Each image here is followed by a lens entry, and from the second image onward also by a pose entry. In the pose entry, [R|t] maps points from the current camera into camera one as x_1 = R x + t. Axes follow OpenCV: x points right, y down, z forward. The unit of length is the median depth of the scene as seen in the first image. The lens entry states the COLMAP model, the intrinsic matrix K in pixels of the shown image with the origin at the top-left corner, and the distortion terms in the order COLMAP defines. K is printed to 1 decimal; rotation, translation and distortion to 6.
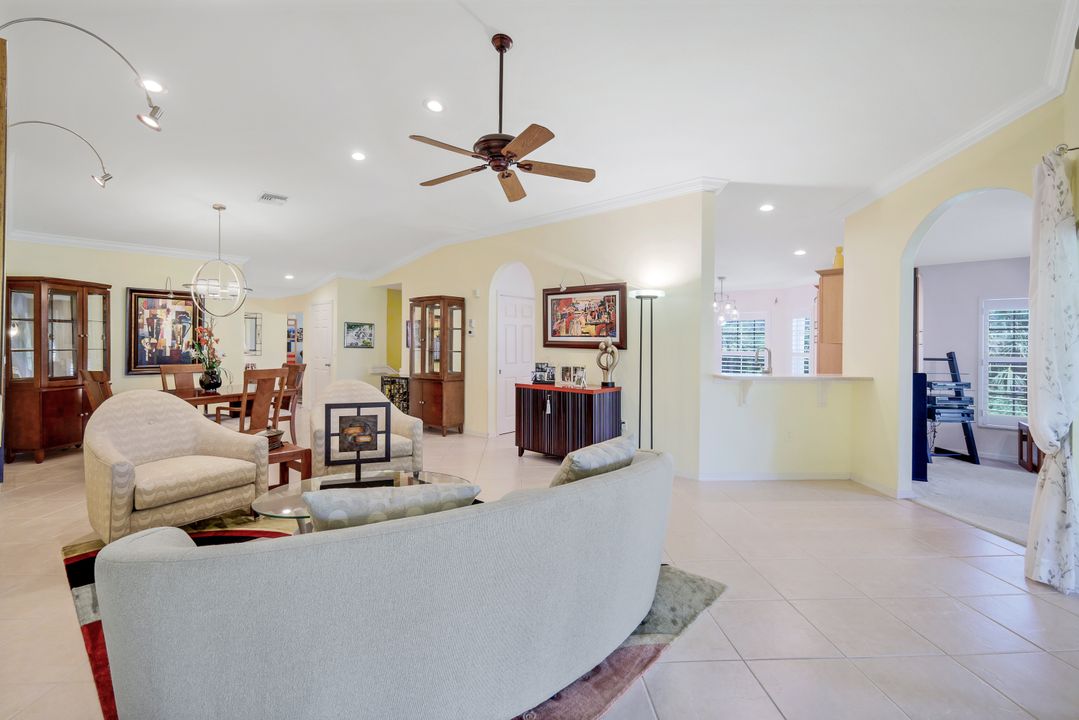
lens RADIAL K [[472.0, 0, 542.5], [0, 472.0, 345.4], [0, 0, 1]] dist [0.001065, -0.000048]
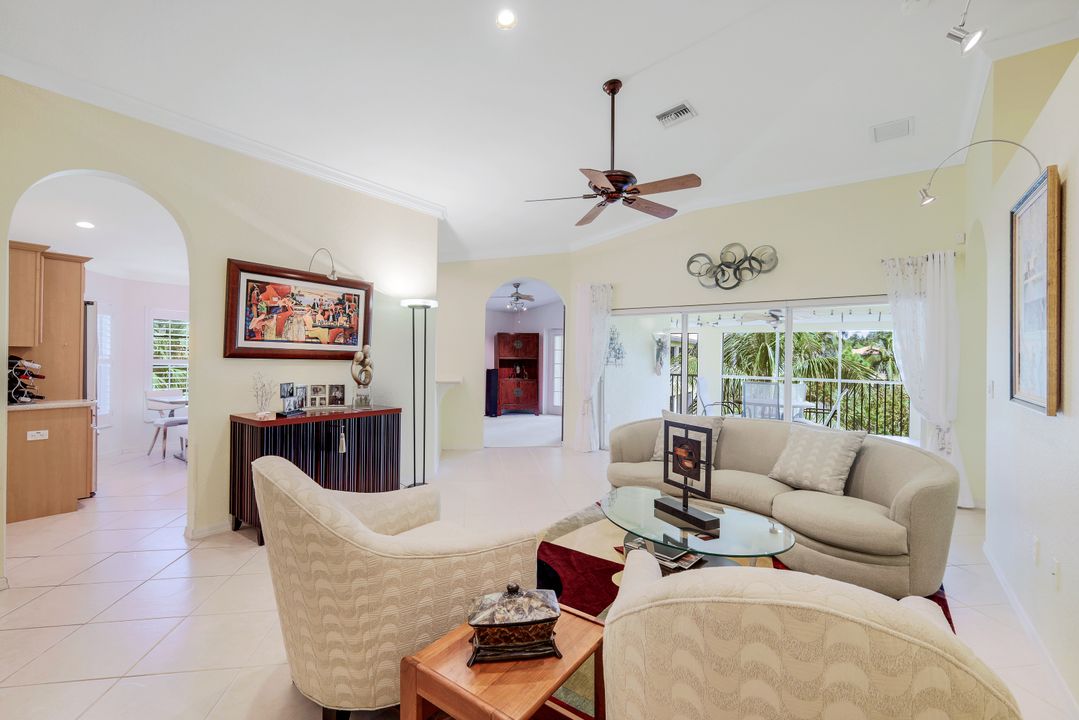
lens RADIAL K [[470.3, 0, 541.7], [0, 470.3, 356.6], [0, 0, 1]] dist [0.001441, -0.000078]
pose [[-0.097563, -0.006586, 0.995208, -0.621616], [-0.012391, 0.999909, 0.005402, -0.005679], [-0.995152, -0.011804, -0.097635, 0.670805]]
